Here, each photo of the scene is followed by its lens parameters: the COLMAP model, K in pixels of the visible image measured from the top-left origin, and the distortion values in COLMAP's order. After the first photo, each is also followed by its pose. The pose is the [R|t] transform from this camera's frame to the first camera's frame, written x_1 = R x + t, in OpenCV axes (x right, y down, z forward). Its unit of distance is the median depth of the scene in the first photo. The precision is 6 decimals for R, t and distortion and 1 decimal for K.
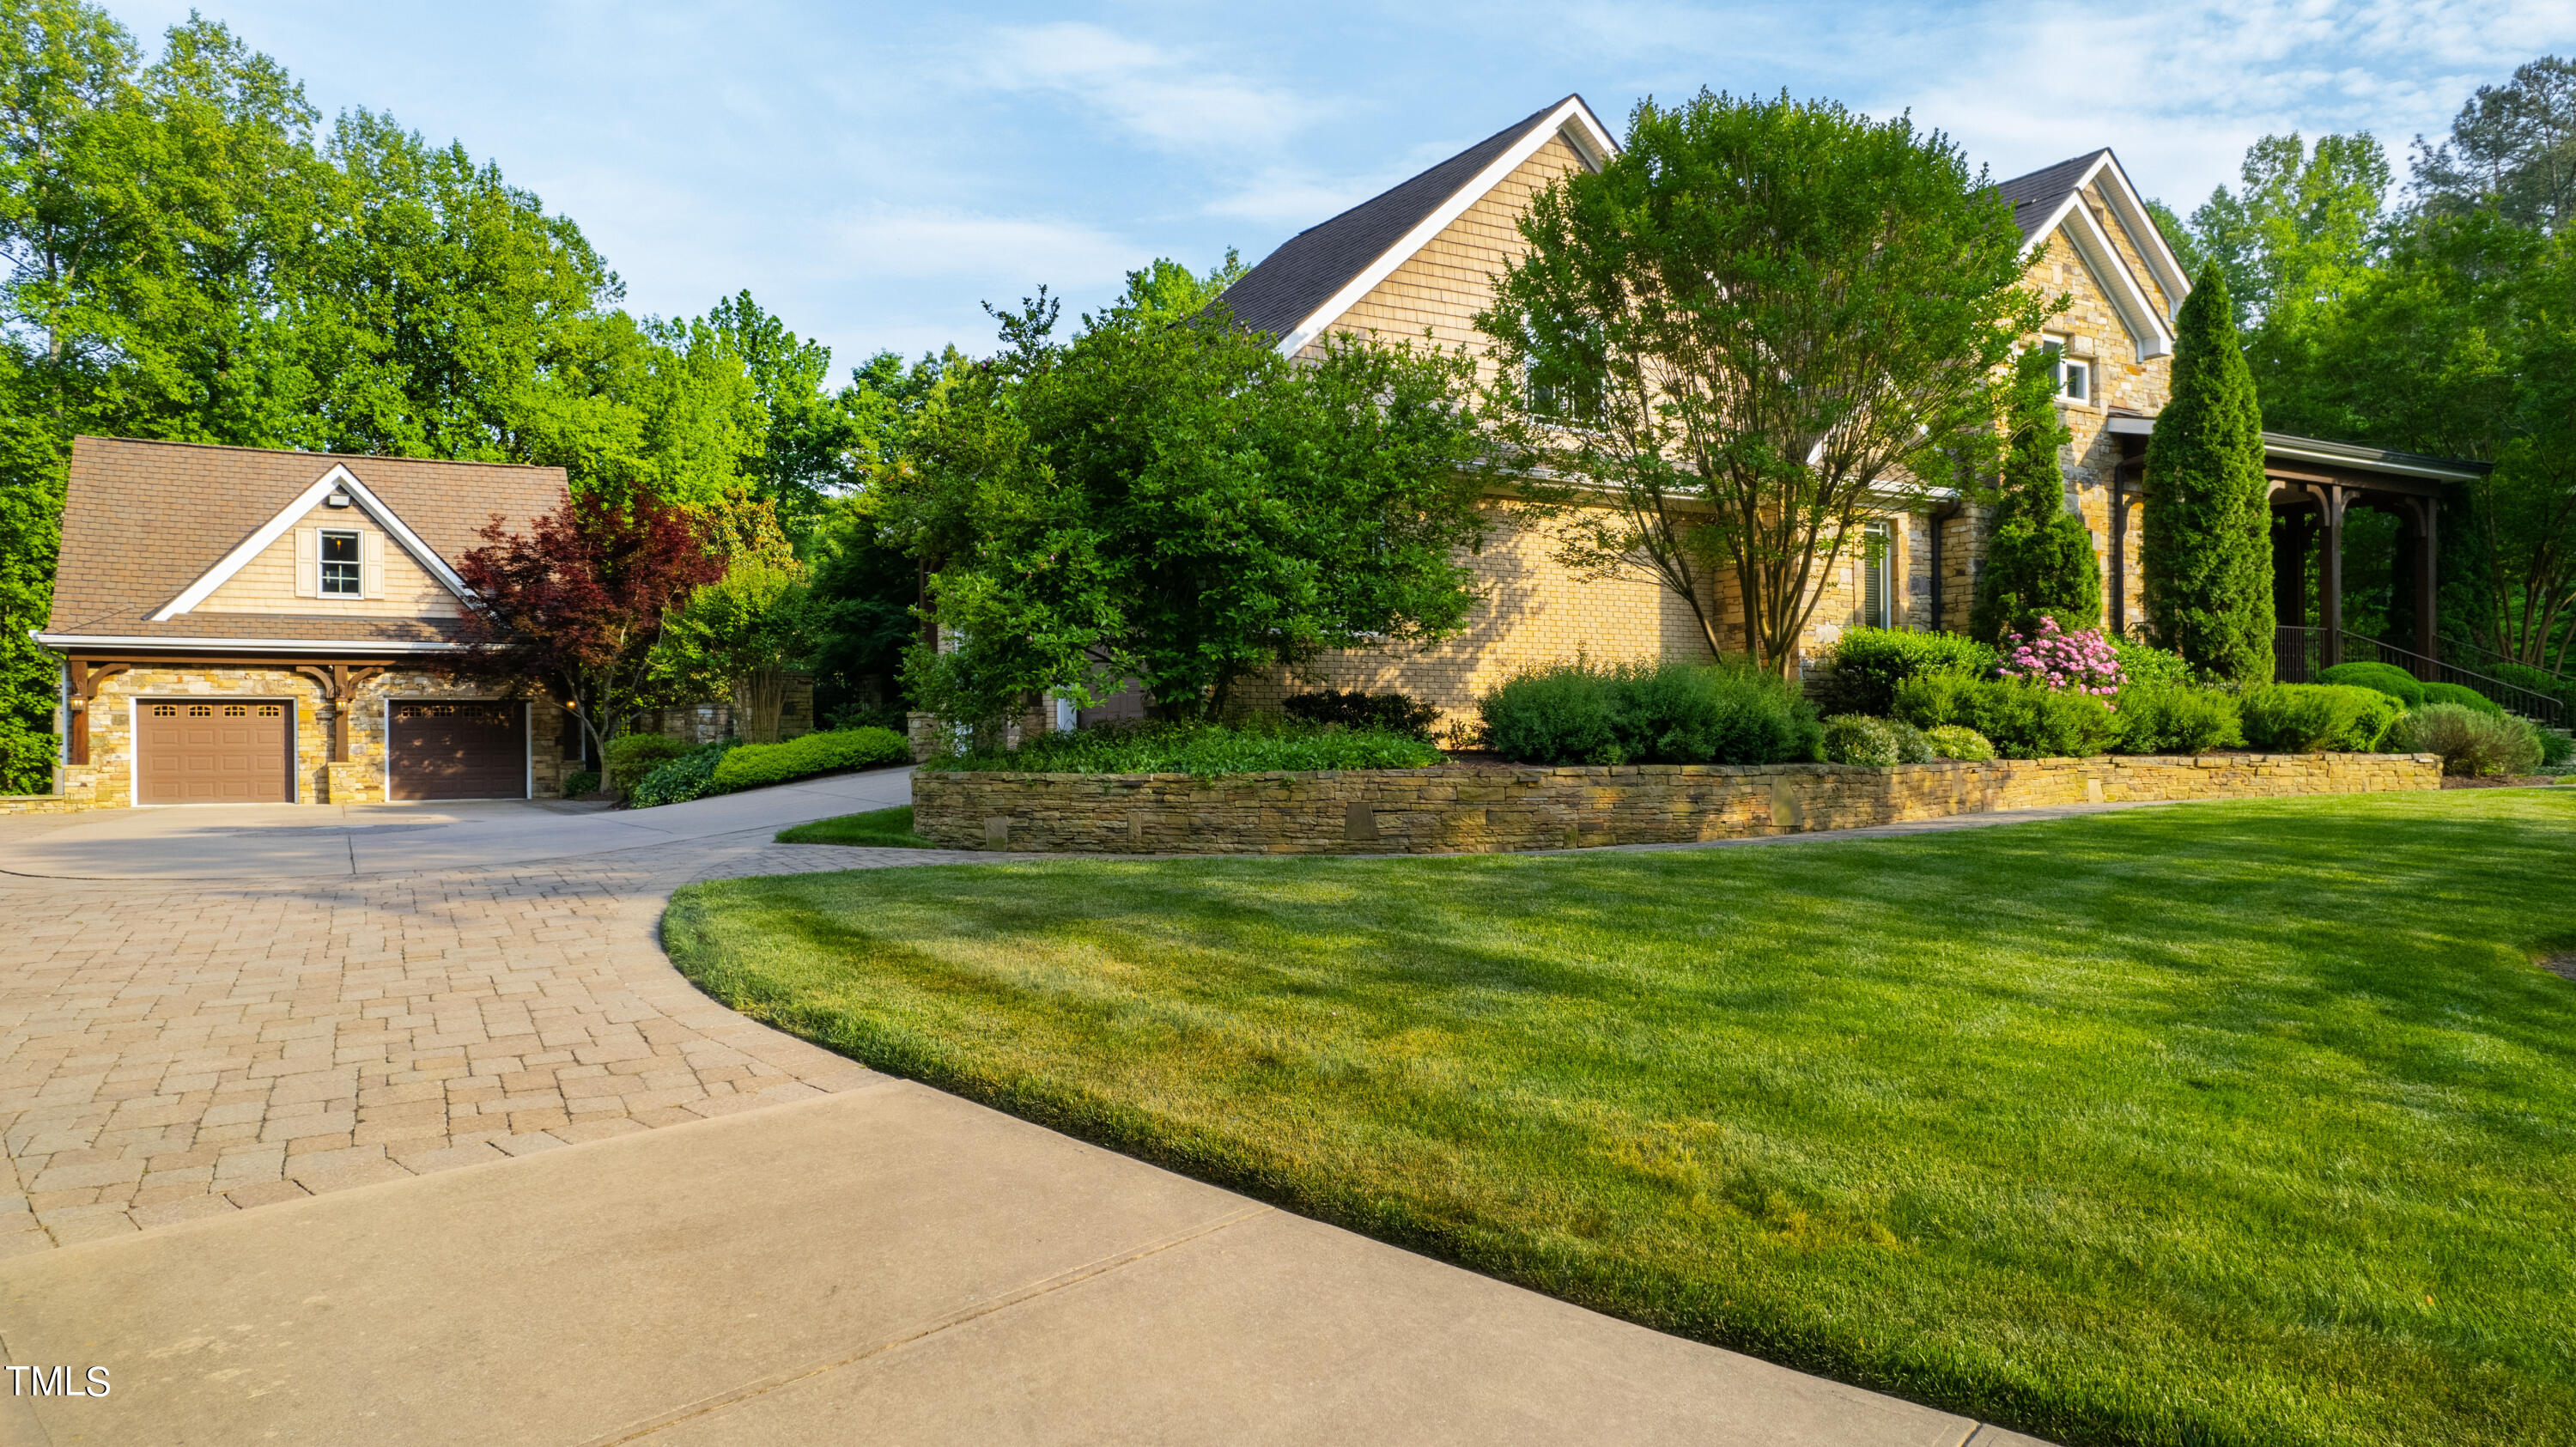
lens RADIAL K [[1664.4, 0, 1192.0], [0, 1664.4, 750.6], [0, 0, 1]] dist [-0.033999, 0.001946]
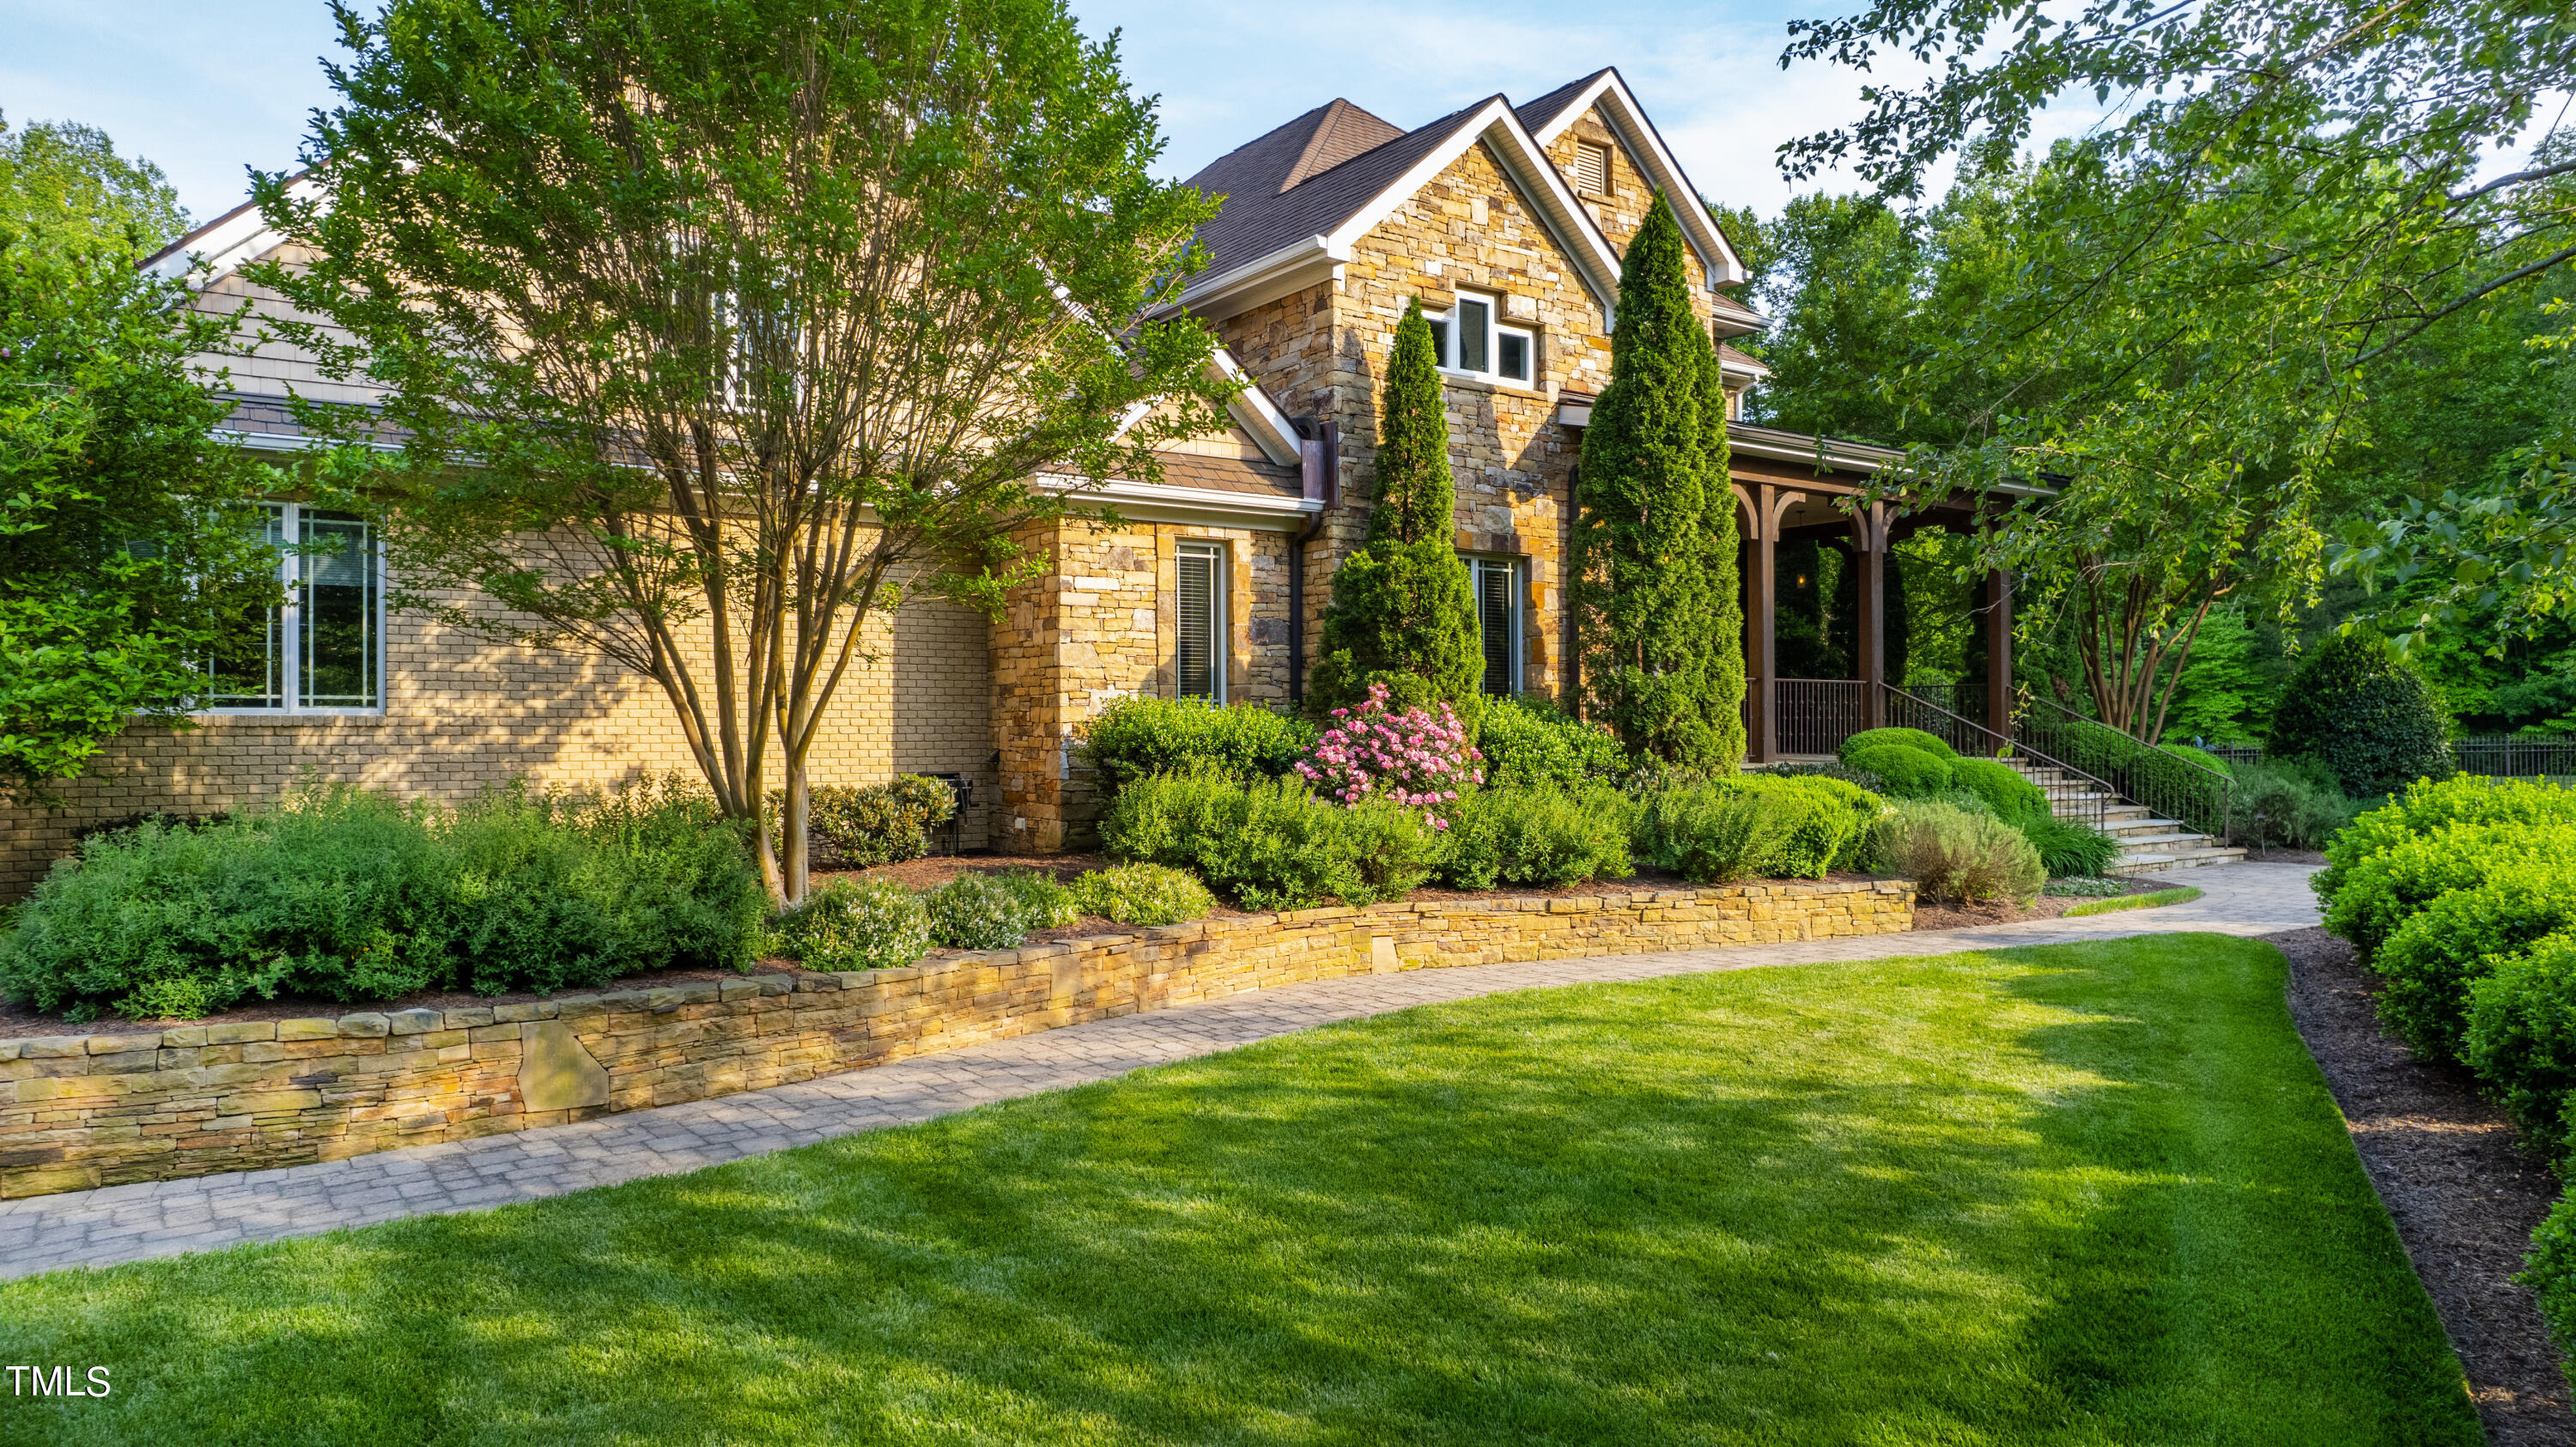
lens RADIAL K [[1663.8, 0, 1272.6], [0, 1663.8, 727.5], [0, 0, 1]] dist [-0.047072, -0.001443]
pose [[0.992097, -0.000697, 0.125471, 0.360852], [0.001857, 0.999957, -0.009126, -0.053052], [-0.125459, 0.009287, 0.992055, 0.290334]]
